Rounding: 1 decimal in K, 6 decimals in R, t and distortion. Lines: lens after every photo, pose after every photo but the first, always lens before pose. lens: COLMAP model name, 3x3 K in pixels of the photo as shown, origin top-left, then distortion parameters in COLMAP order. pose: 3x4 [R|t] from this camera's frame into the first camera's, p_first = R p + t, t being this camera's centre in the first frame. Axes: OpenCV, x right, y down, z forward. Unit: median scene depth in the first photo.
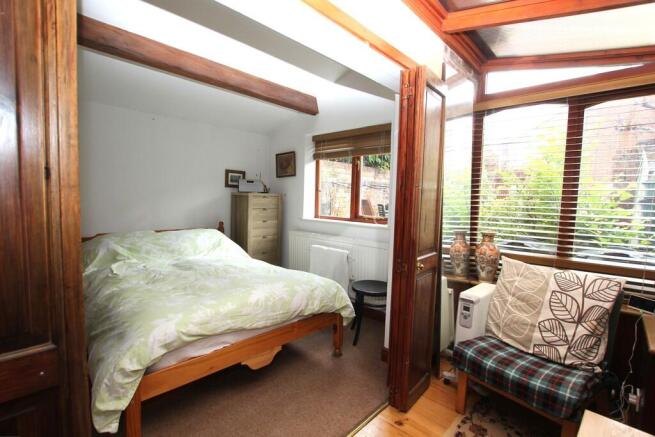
lens RADIAL K [[307.5, 0, 320.1], [0, 307.5, 221.5], [0, 0, 1]] dist [-0.028205, -0.000033]
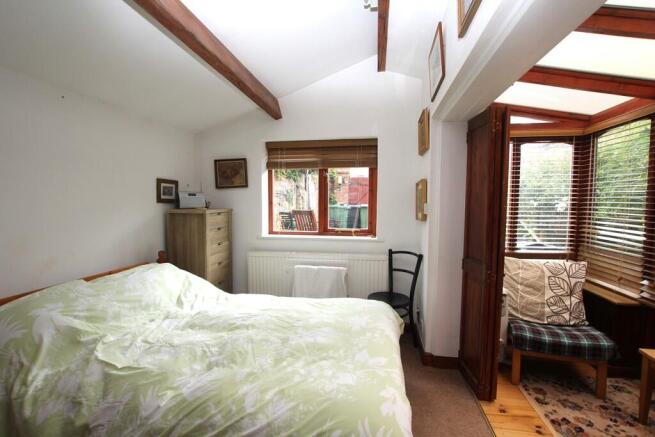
lens RADIAL K [[310.8, 0, 308.3], [0, 310.8, 222.0], [0, 0, 1]] dist [-0.028768, -0.000098]
pose [[0.825797, -0.063749, 0.560353, -0.568978], [0.064716, 0.997739, 0.018136, -0.075409], [-0.560242, 0.021287, 0.828055, 0.259484]]
